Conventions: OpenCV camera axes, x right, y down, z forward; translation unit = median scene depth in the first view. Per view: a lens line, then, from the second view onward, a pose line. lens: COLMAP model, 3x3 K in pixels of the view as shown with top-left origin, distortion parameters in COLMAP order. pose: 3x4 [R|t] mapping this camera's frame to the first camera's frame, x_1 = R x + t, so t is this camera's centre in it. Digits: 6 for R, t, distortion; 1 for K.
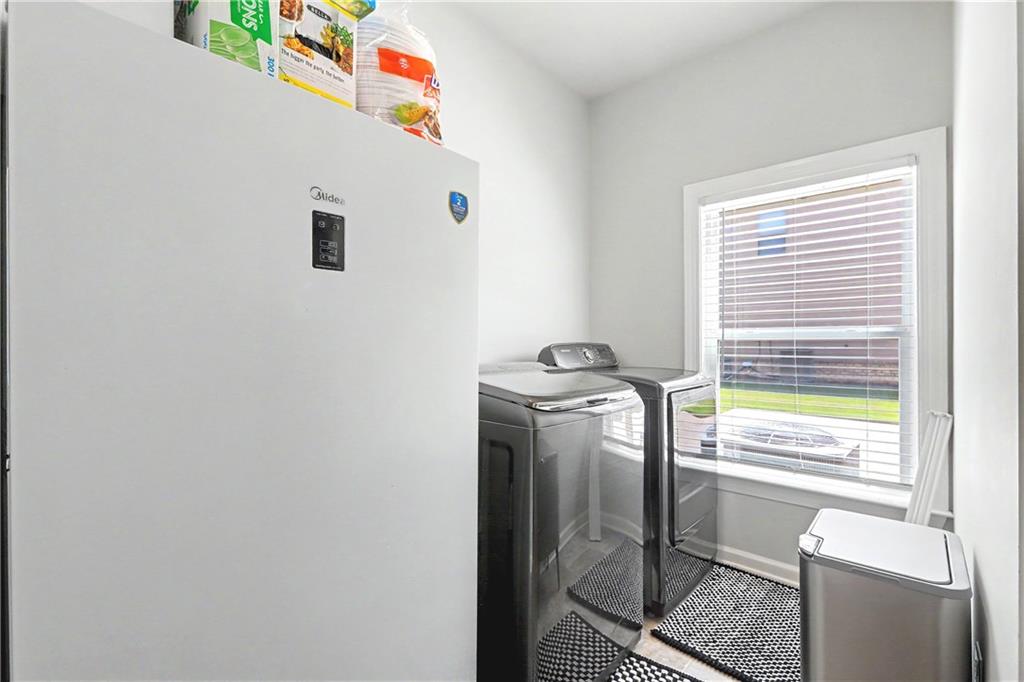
lens RADIAL K [[467.3, 0, 509.8], [0, 467.3, 341.8], [0, 0, 1]] dist [0.013300, 0.003705]
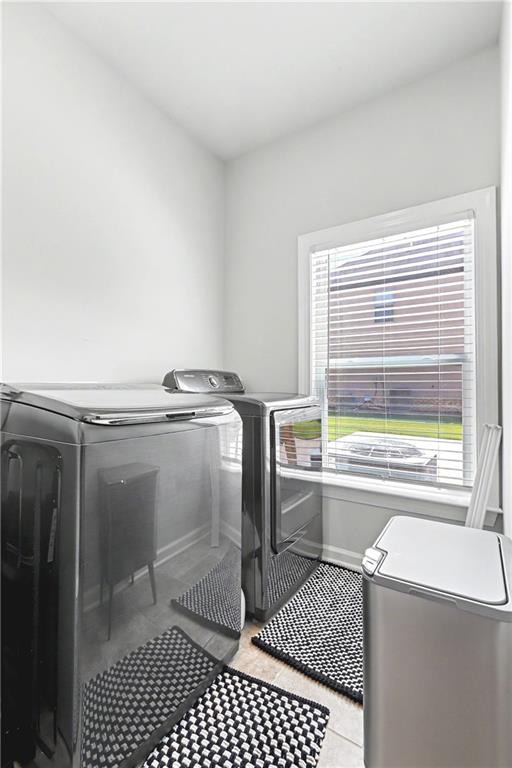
lens RADIAL K [[350.5, 0, 255.0], [0, 350.5, 380.6], [0, 0, 1]] dist [0.013300, 0.003705]
pose [[0.988867, 0.004815, 0.148721, 0.179195], [-0.002755, 0.999897, -0.014054, 0.049728], [-0.148773, 0.013488, 0.988779, 0.203500]]
